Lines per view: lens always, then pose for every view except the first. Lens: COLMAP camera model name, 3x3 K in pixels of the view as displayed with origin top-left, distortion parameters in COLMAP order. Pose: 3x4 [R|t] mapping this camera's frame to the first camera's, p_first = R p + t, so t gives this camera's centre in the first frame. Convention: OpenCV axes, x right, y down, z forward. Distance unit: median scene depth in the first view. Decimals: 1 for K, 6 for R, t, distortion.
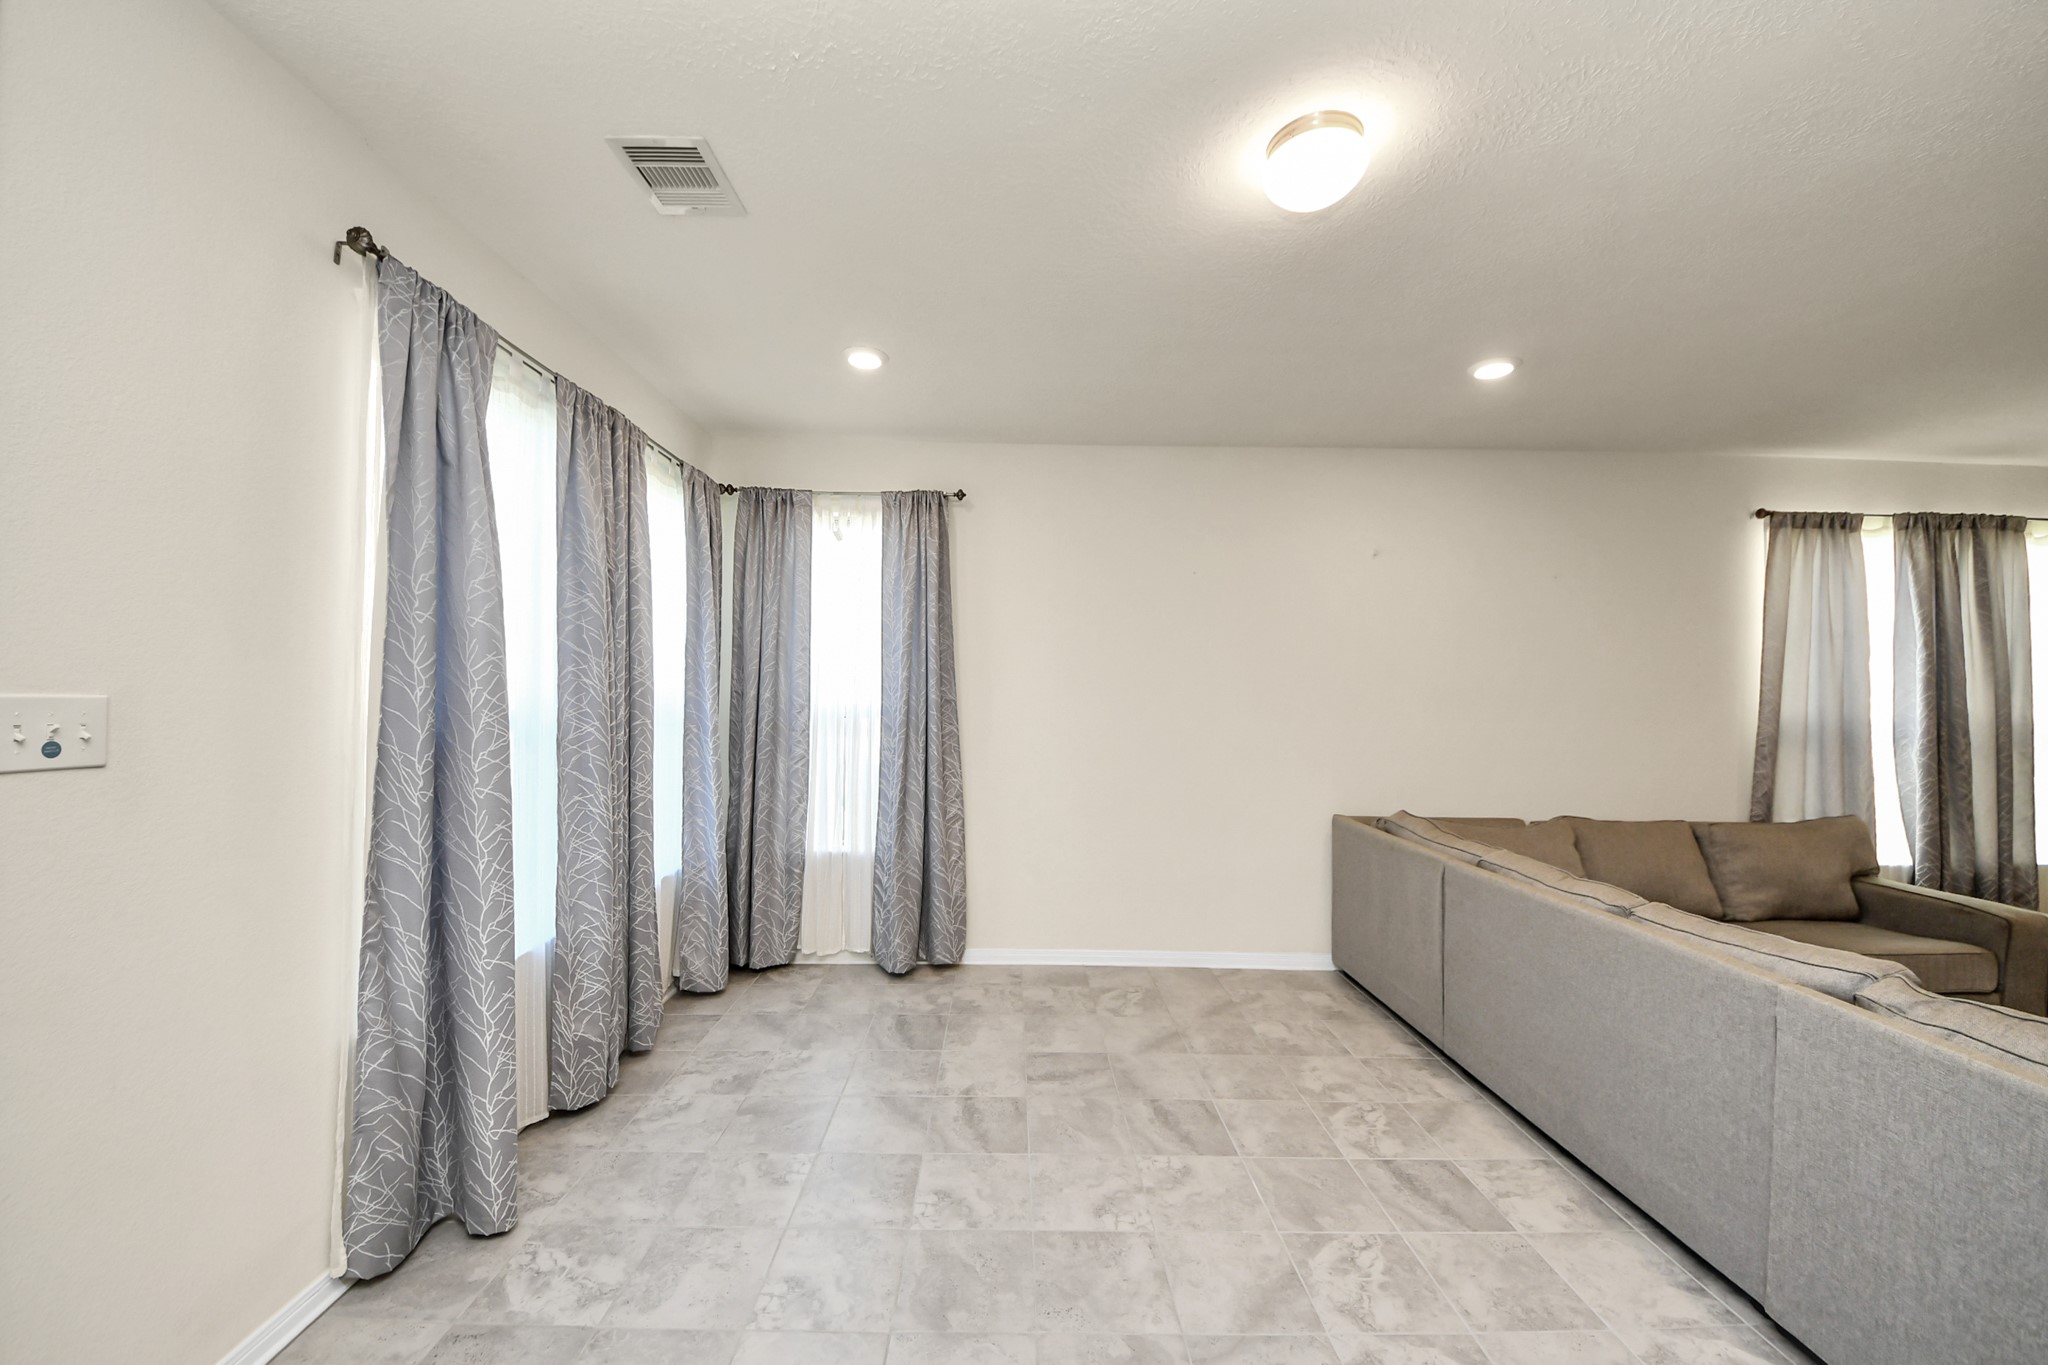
lens RADIAL K [[757.9, 0, 975.4], [0, 757.9, 686.3], [0, 0, 1]] dist [0.006899, -0.010483]
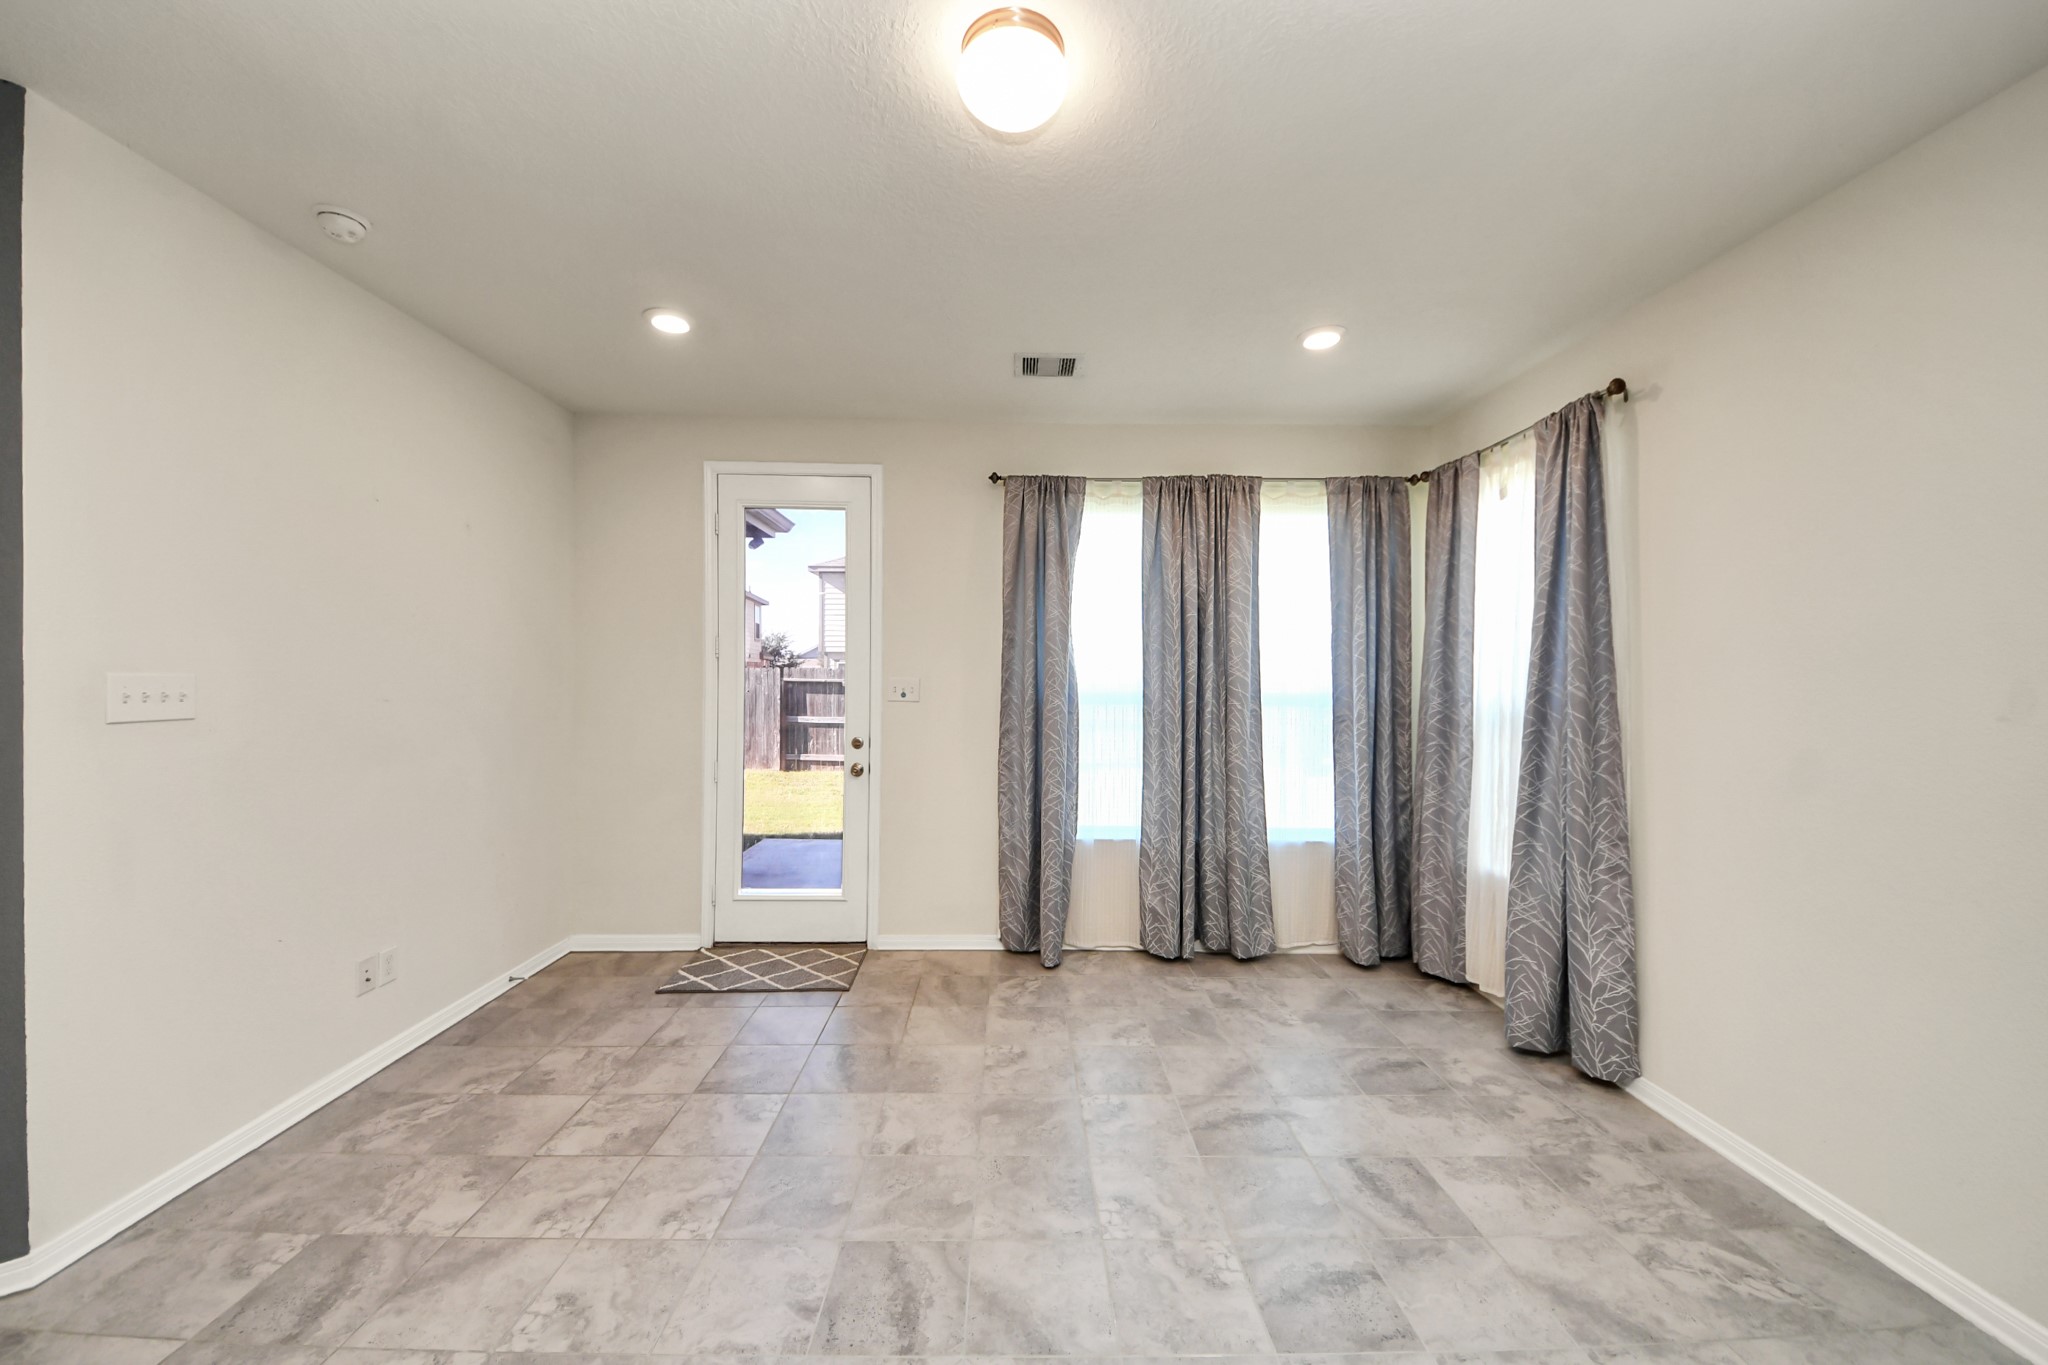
lens RADIAL K [[708.2, 0, 1024.0], [0, 708.2, 682.5], [0, 0, 1]] dist [0.046835, -0.025209]
pose [[0.047205, -0.006829, -0.998862, 0.679955], [-0.007099, 0.999949, -0.007172, 0.019919], [0.998860, 0.007429, 0.047154, 0.513867]]
